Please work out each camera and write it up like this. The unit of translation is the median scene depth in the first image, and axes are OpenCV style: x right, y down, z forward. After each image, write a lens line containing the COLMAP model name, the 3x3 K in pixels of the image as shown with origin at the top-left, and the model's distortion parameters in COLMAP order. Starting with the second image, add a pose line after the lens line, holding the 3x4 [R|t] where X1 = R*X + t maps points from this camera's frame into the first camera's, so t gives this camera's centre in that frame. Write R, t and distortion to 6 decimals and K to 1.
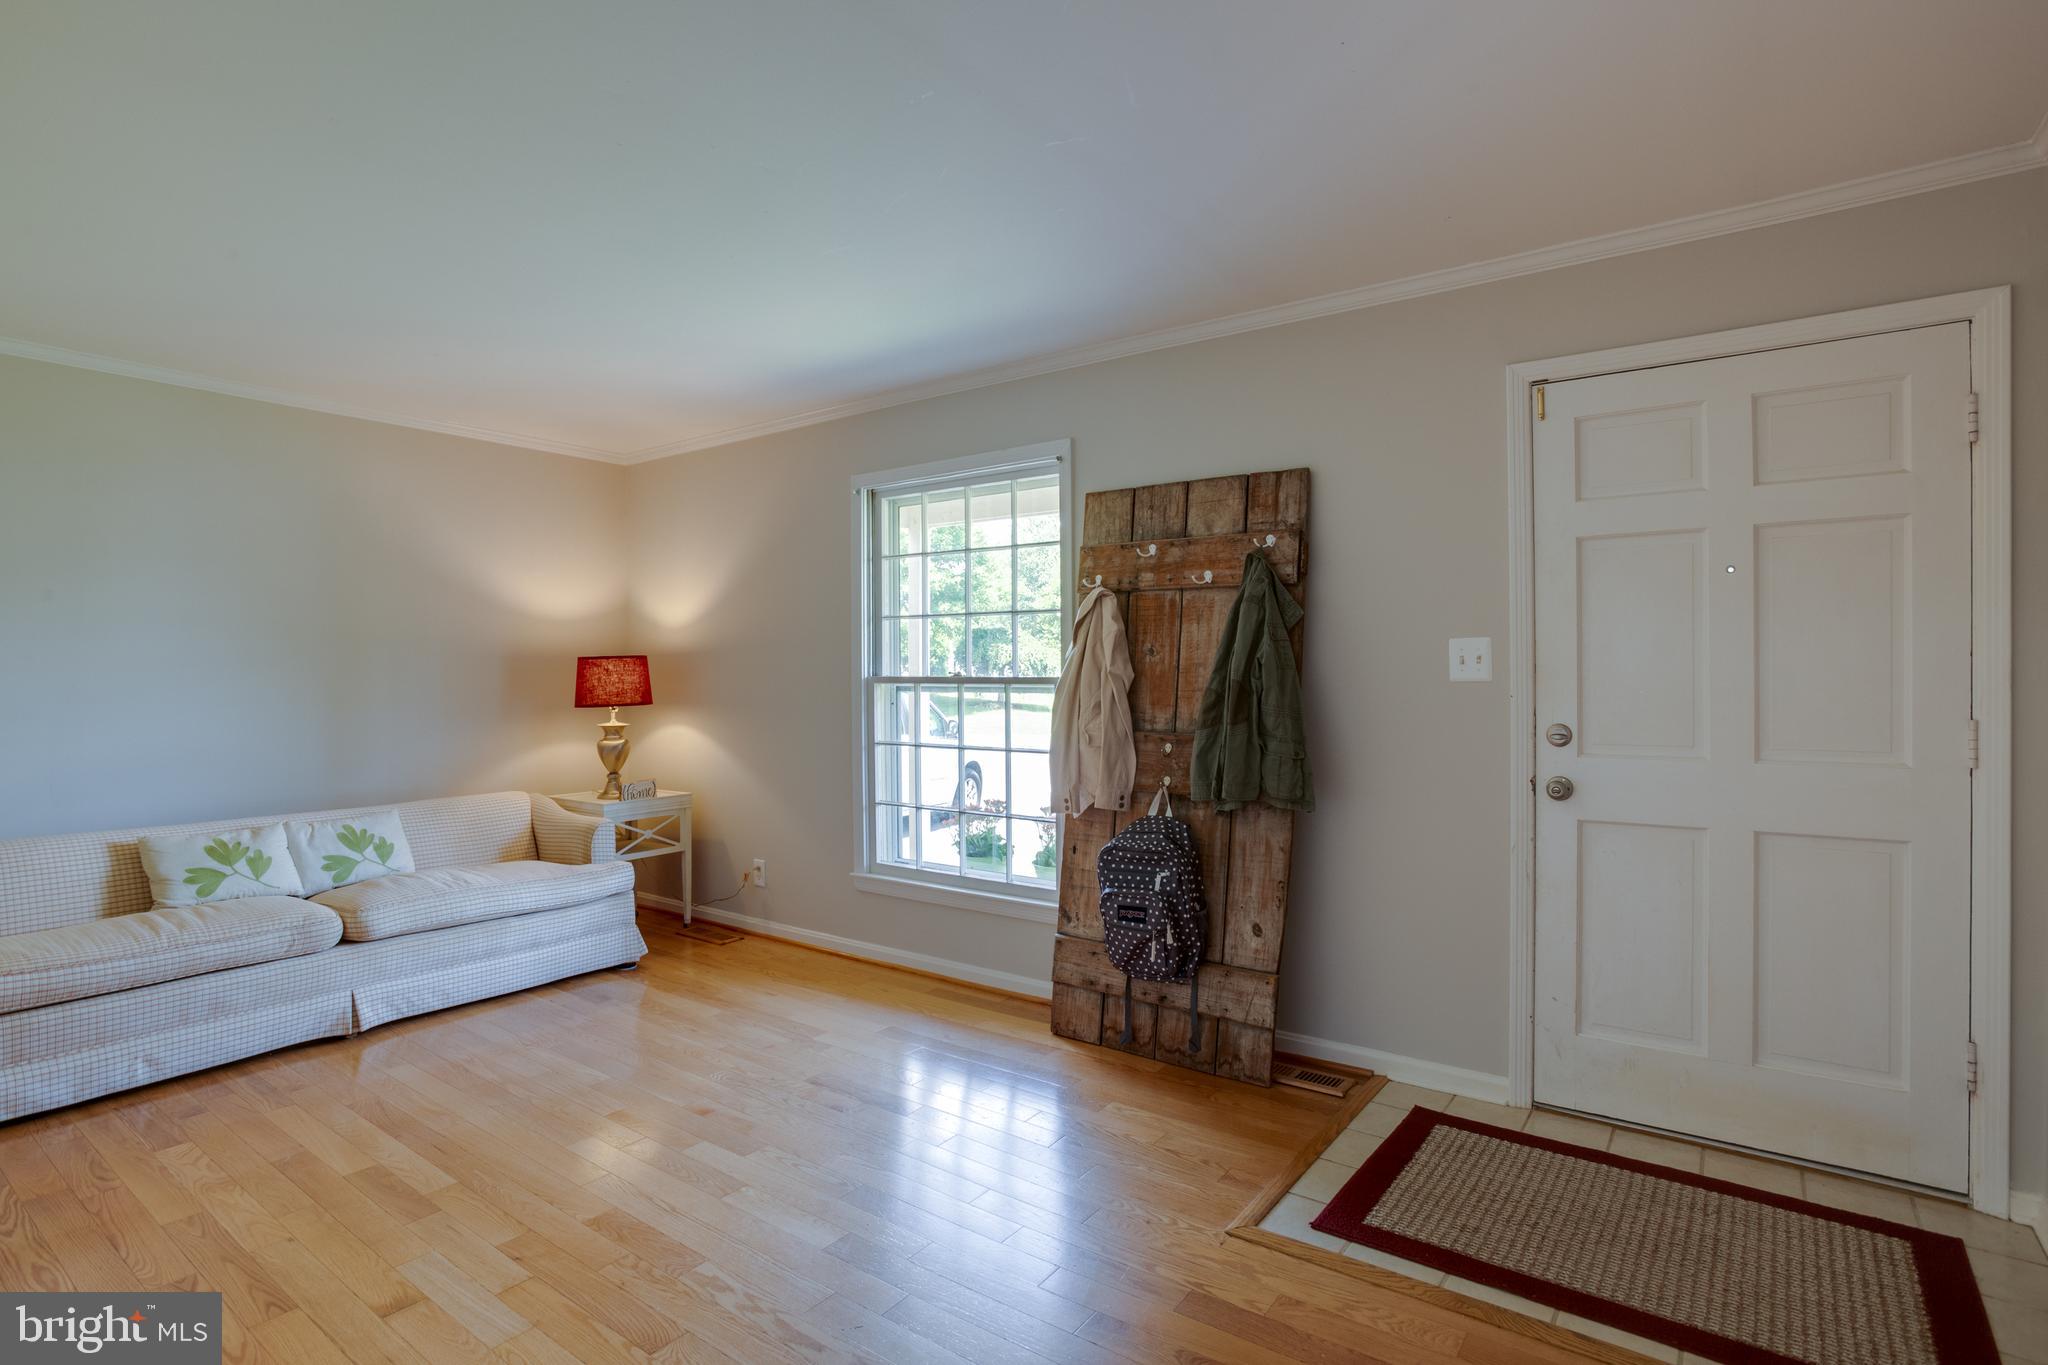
lens RADIAL K [[996.6, 0, 1015.4], [0, 996.6, 668.0], [0, 0, 1]] dist [-0.041834, 0.006447]
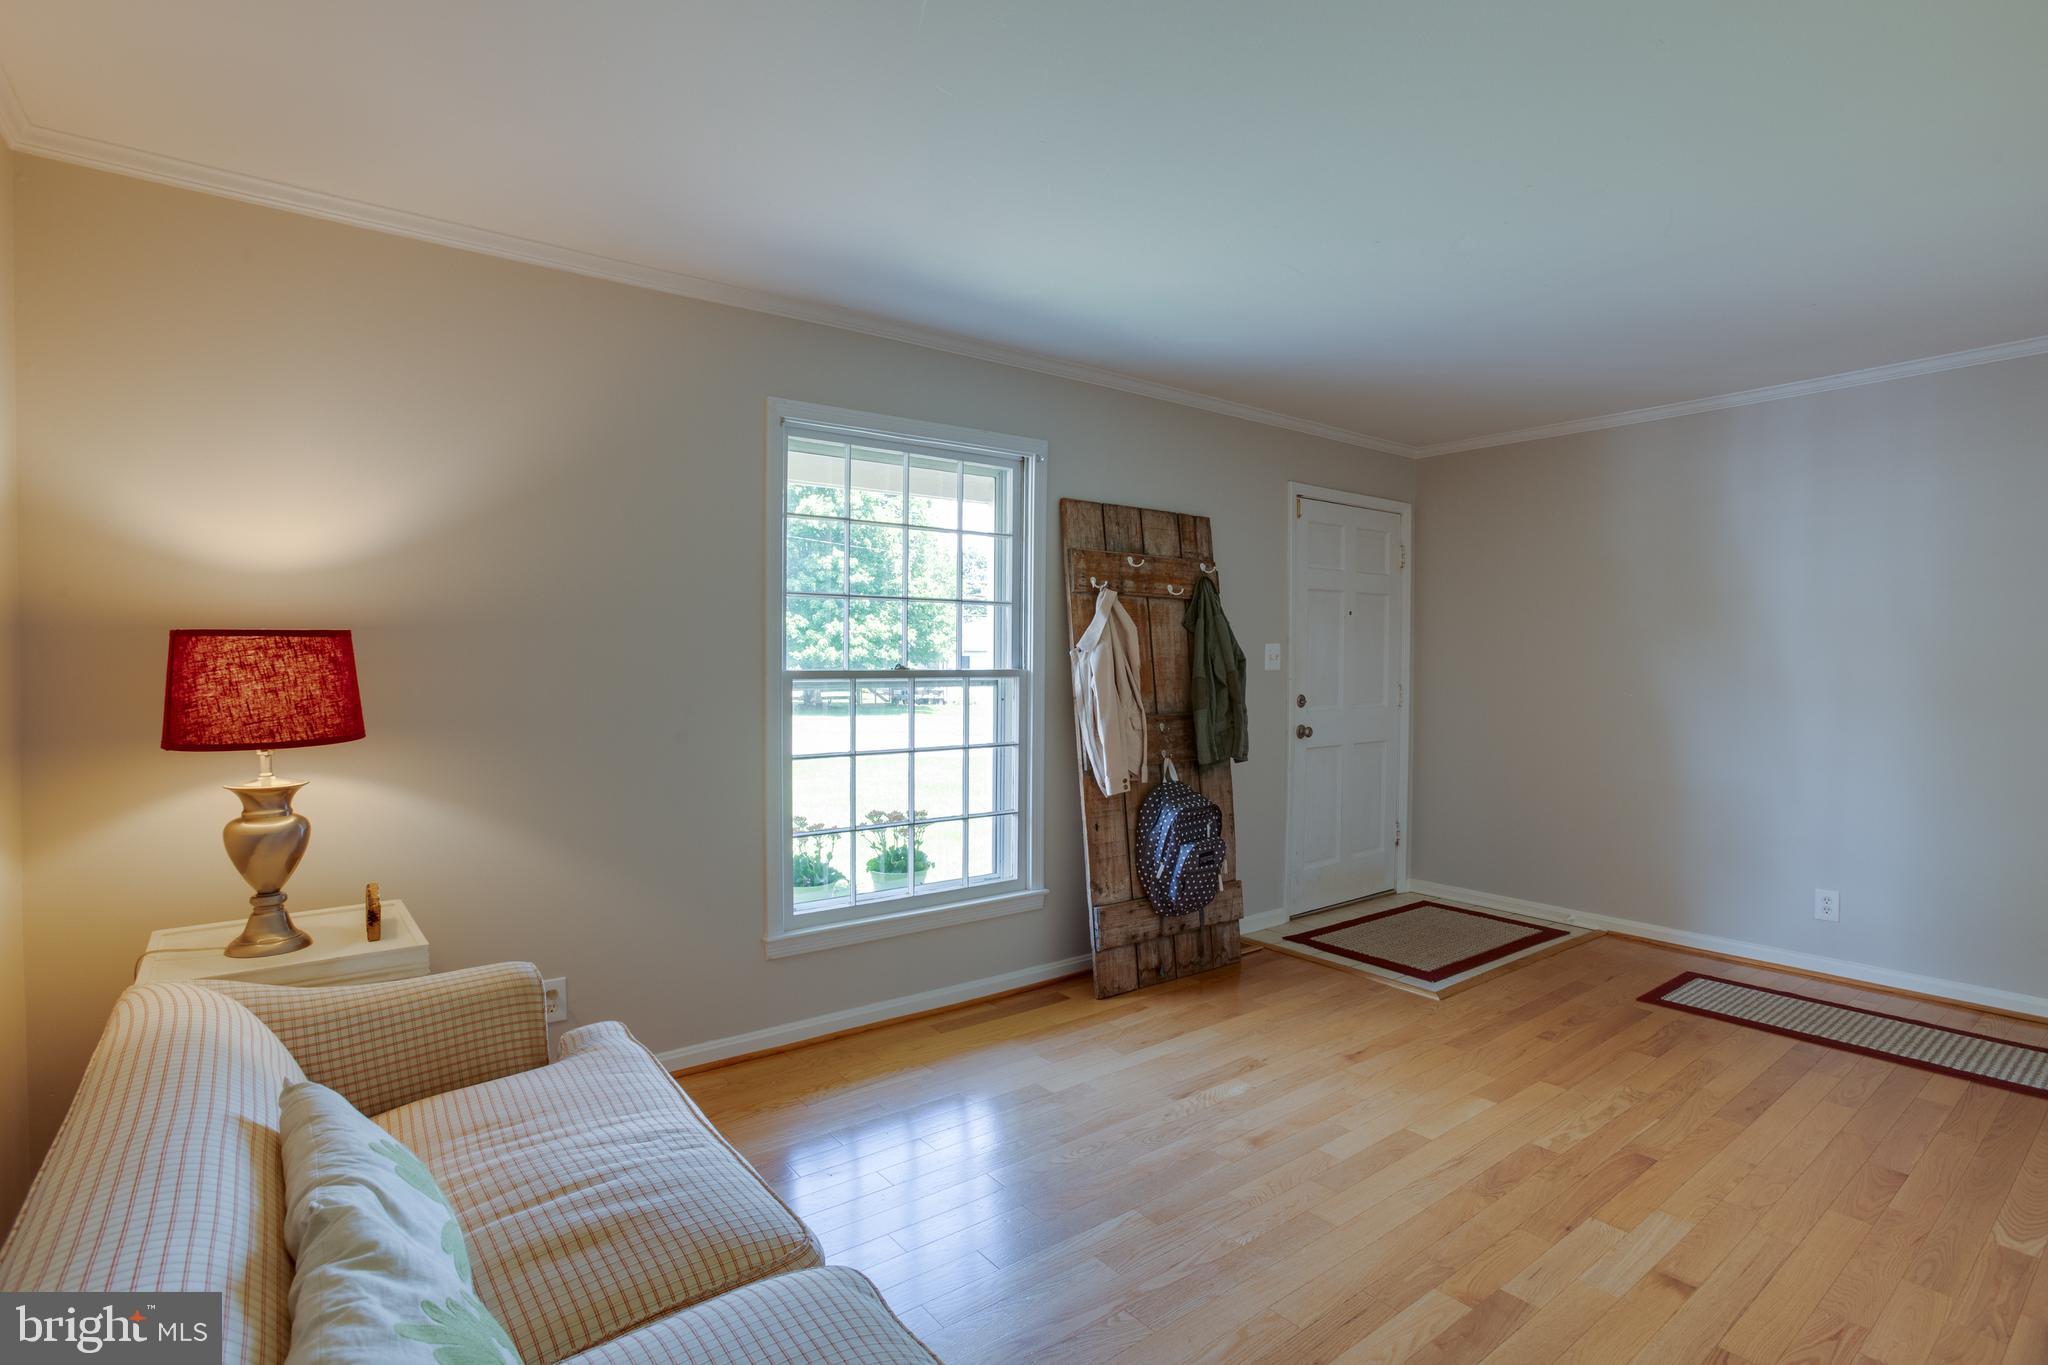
lens RADIAL K [[996.6, 0, 1023.2], [0, 996.6, 679.3], [0, 0, 1]] dist [-0.041834, 0.006447]
pose [[0.285860, -0.014141, 0.958167, -1.025750], [-0.002776, 0.999875, 0.015585, 0.003090], [-0.958267, -0.007115, 0.285785, 0.778404]]
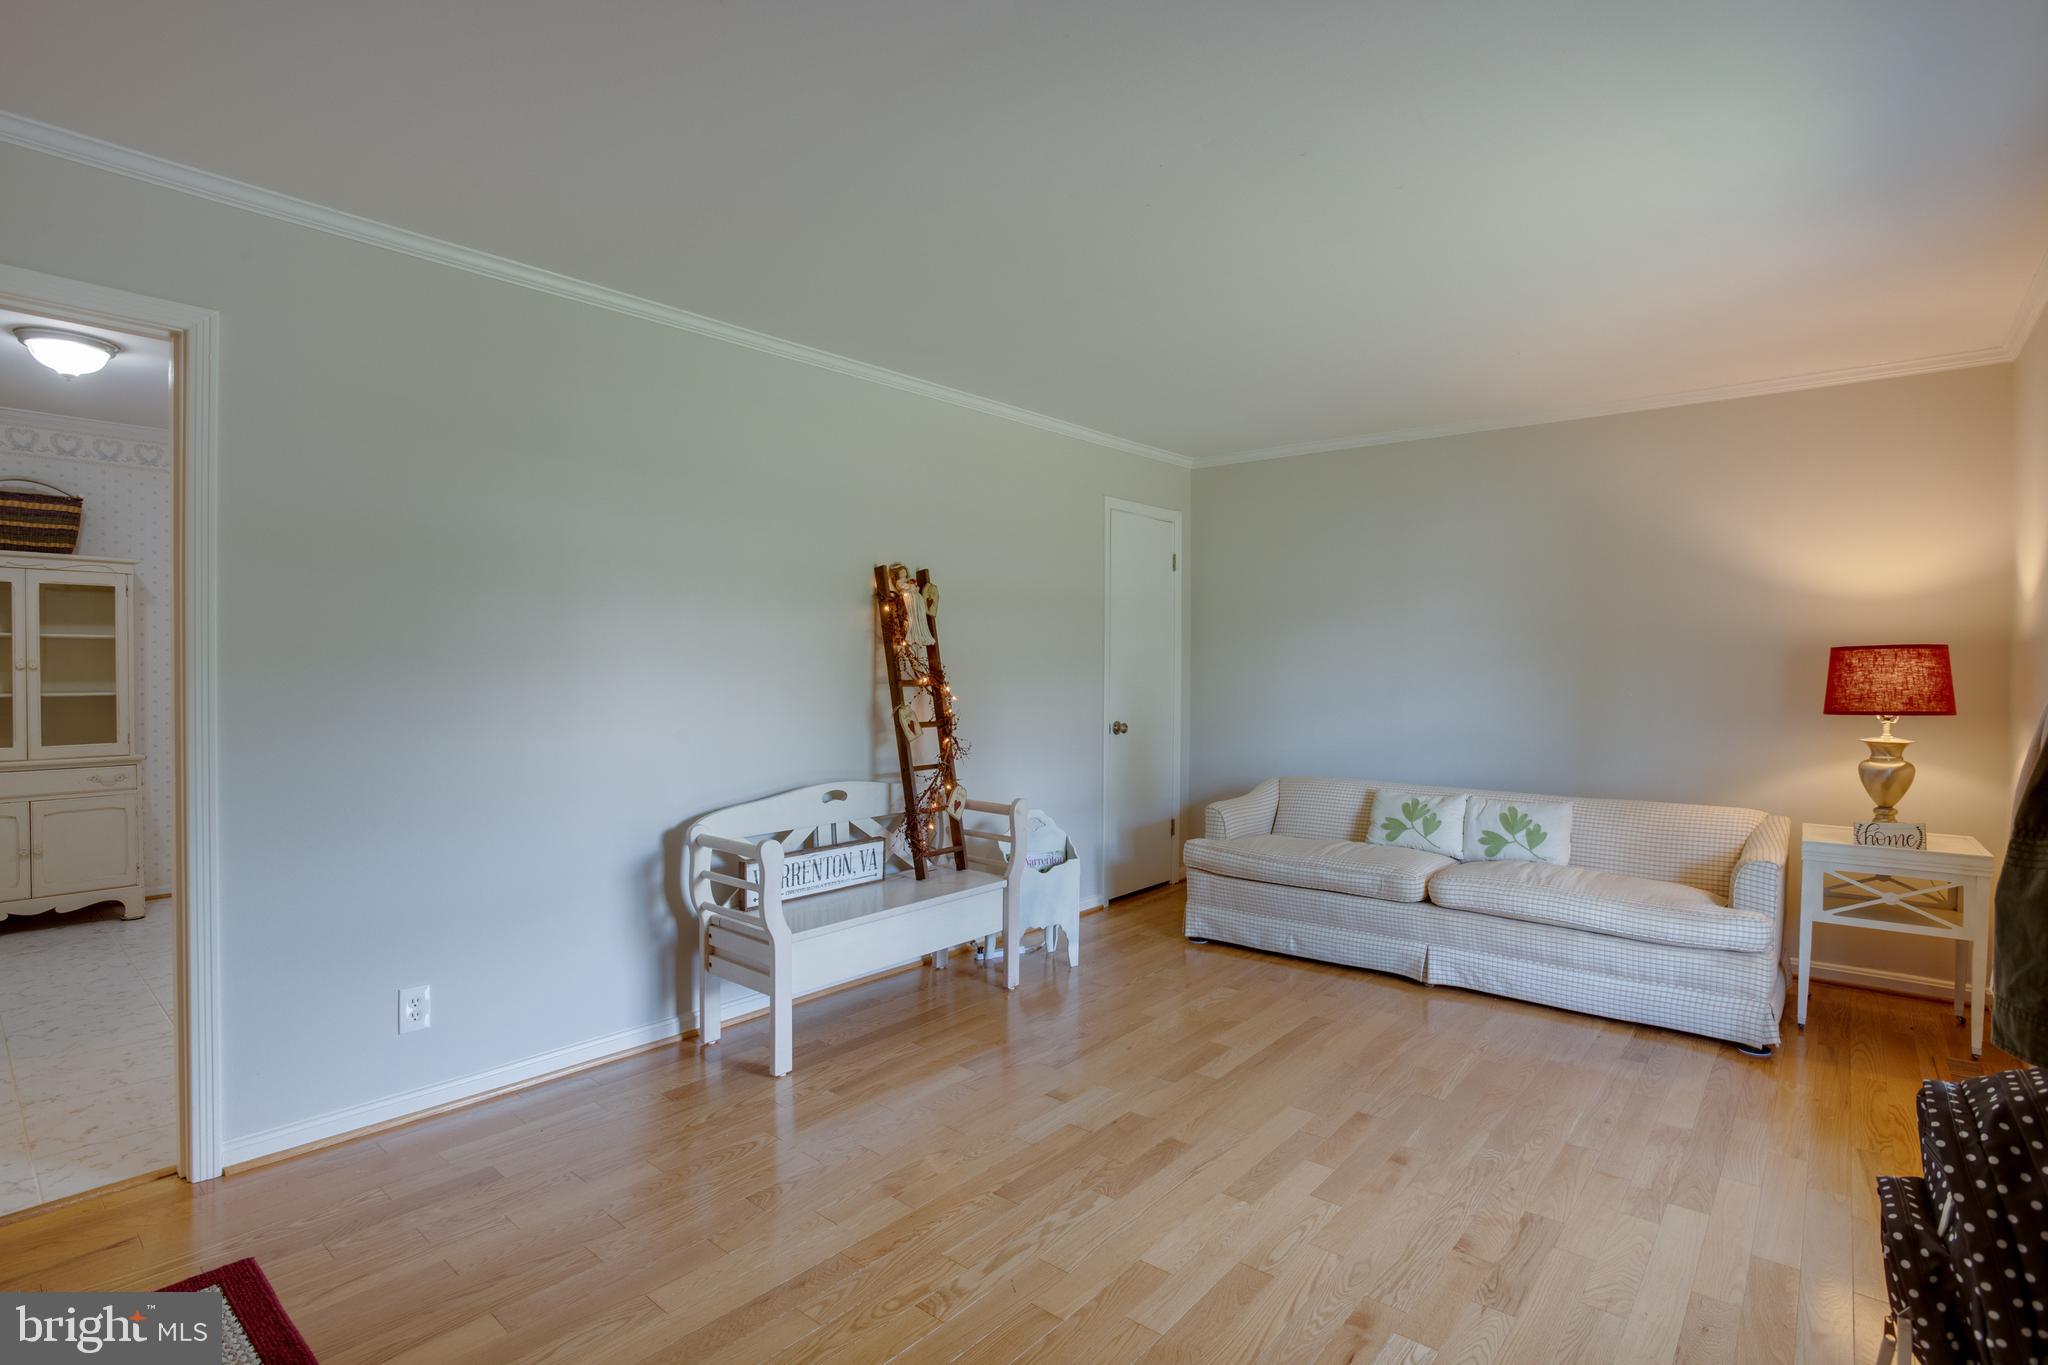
lens RADIAL K [[996.6, 0, 1028.6], [0, 996.6, 681.6], [0, 0, 1]] dist [-0.041834, 0.006447]
pose [[-0.068784, 0.020418, -0.997423, 0.483044], [0.000499, 0.999791, 0.020433, -0.000655], [0.997631, 0.000908, -0.068780, 0.599493]]
